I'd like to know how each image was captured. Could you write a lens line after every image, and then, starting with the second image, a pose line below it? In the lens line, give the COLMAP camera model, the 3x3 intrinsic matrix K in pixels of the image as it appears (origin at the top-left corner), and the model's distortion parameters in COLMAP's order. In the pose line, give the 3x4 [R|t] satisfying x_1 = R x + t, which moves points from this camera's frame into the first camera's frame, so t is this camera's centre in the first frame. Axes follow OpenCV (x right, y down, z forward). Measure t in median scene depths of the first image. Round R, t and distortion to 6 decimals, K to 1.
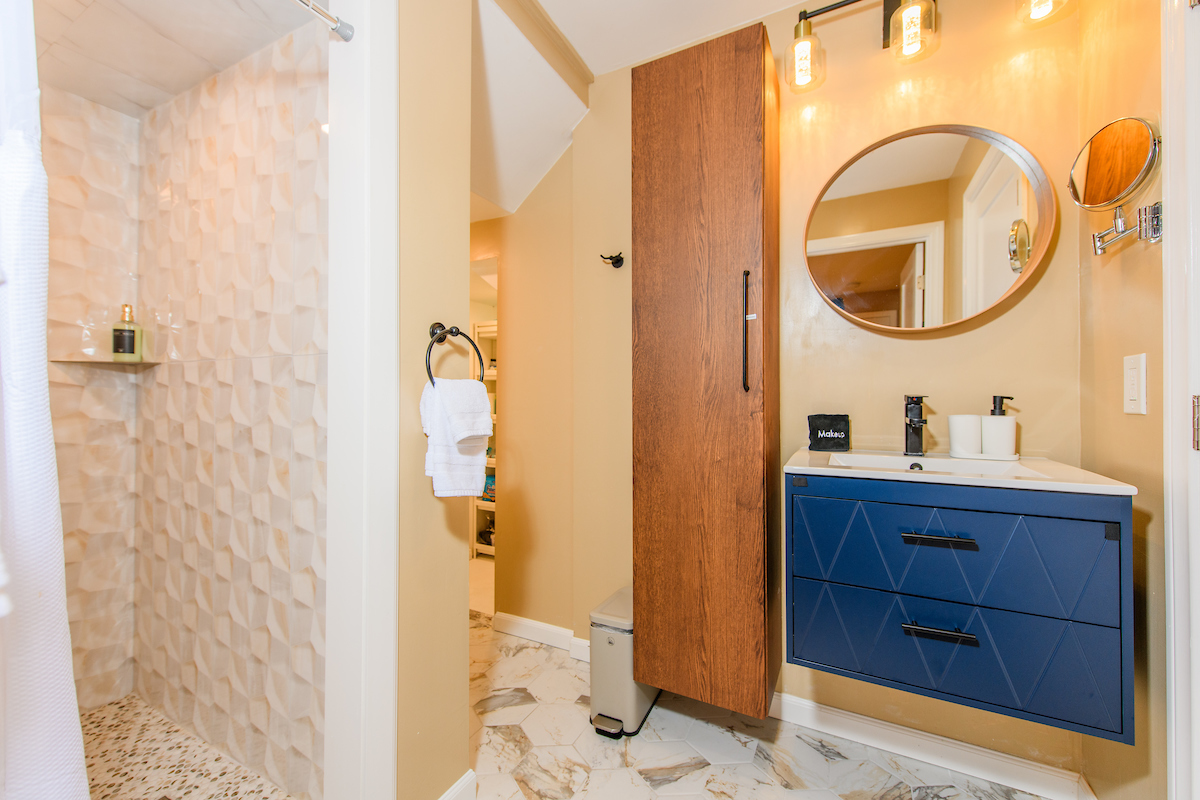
lens RADIAL K [[465.3, 0, 598.7], [0, 465.3, 404.1], [0, 0, 1]] dist [-0.000372, -0.000159]
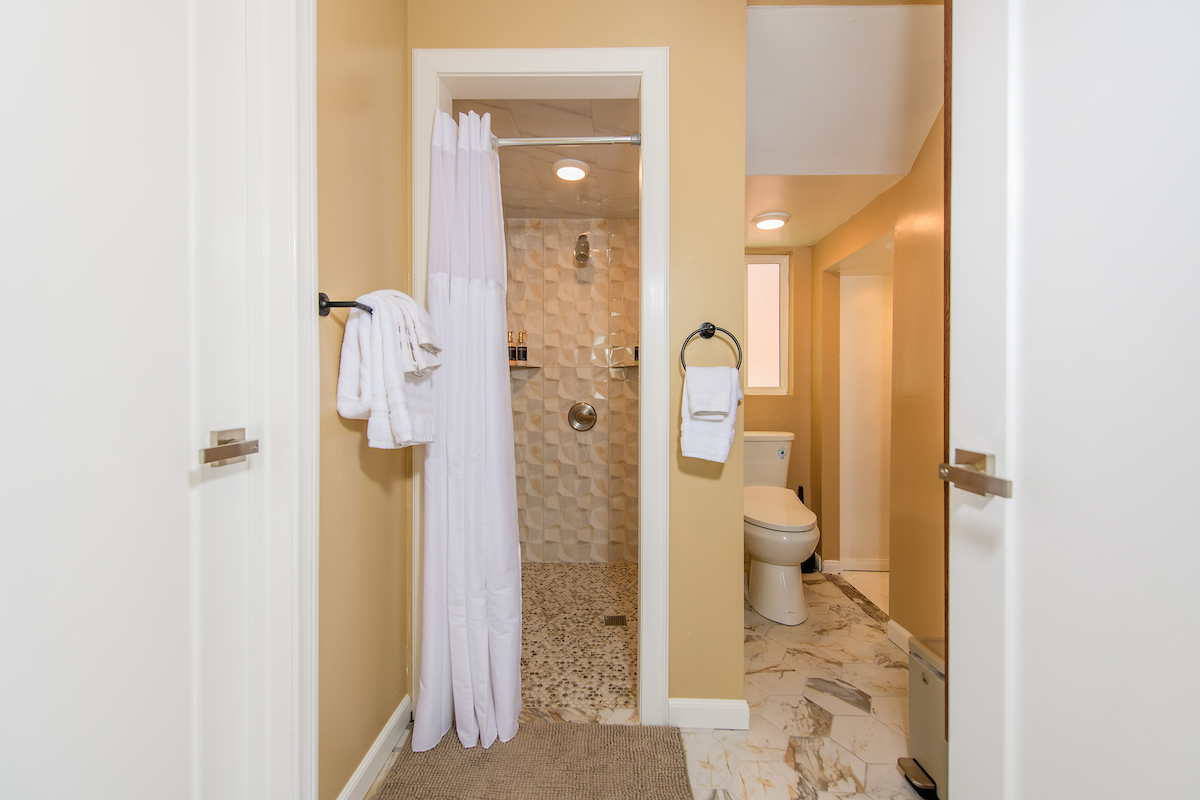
lens RADIAL K [[465.3, 0, 602.7], [0, 465.3, 393.3], [0, 0, 1]] dist [-0.000372, -0.000159]
pose [[0.456600, 0.008560, -0.889631, 0.530069], [-0.006385, 0.999959, 0.006345, -0.000615], [0.889649, 0.002783, 0.456637, 0.118982]]
